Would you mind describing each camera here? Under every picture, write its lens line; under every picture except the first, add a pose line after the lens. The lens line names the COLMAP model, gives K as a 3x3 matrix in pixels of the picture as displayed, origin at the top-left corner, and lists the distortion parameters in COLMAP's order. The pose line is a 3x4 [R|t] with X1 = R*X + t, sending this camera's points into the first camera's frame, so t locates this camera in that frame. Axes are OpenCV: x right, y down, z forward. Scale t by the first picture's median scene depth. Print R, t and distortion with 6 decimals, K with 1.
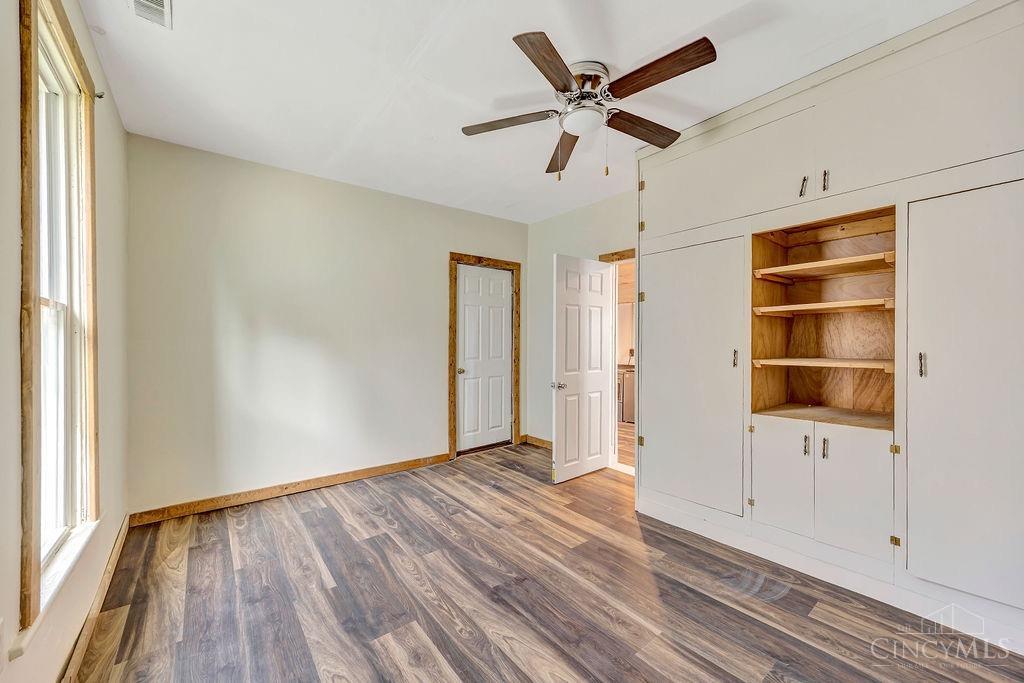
lens RADIAL K [[399.0, 0, 517.6], [0, 399.0, 341.7], [0, 0, 1]] dist [-0.002301, -0.000050]
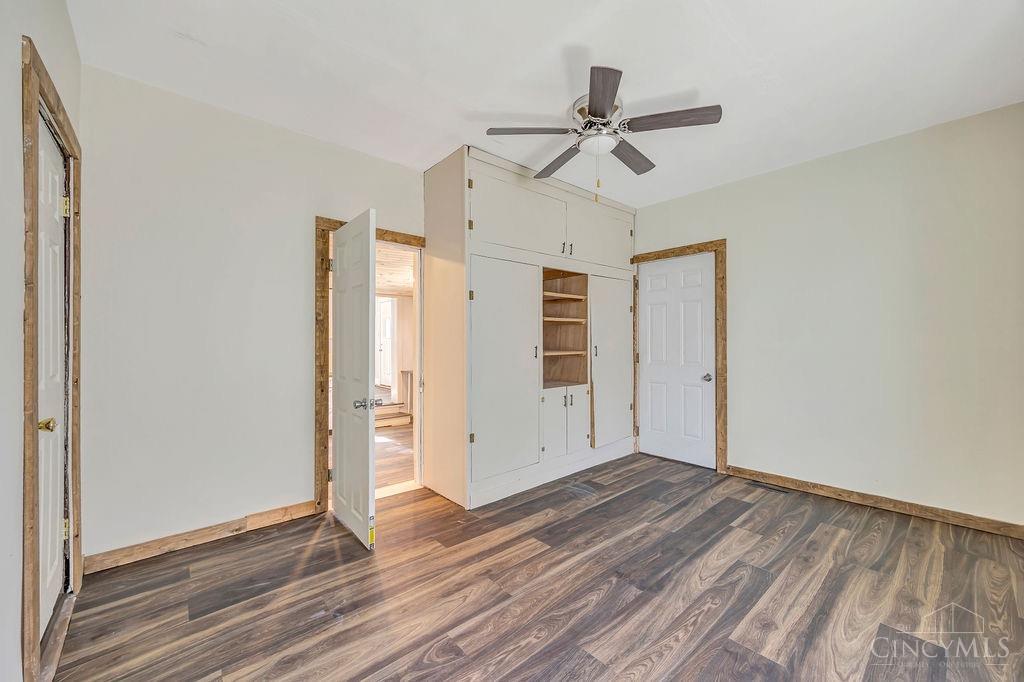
lens RADIAL K [[399.0, 0, 517.6], [0, 399.0, 343.0], [0, 0, 1]] dist [-0.002301, -0.000050]
pose [[-0.052111, -0.003076, 0.998637, -0.905996], [-0.000668, 0.999995, 0.003045, 0.005961], [-0.998641, -0.000509, -0.052113, 1.205123]]
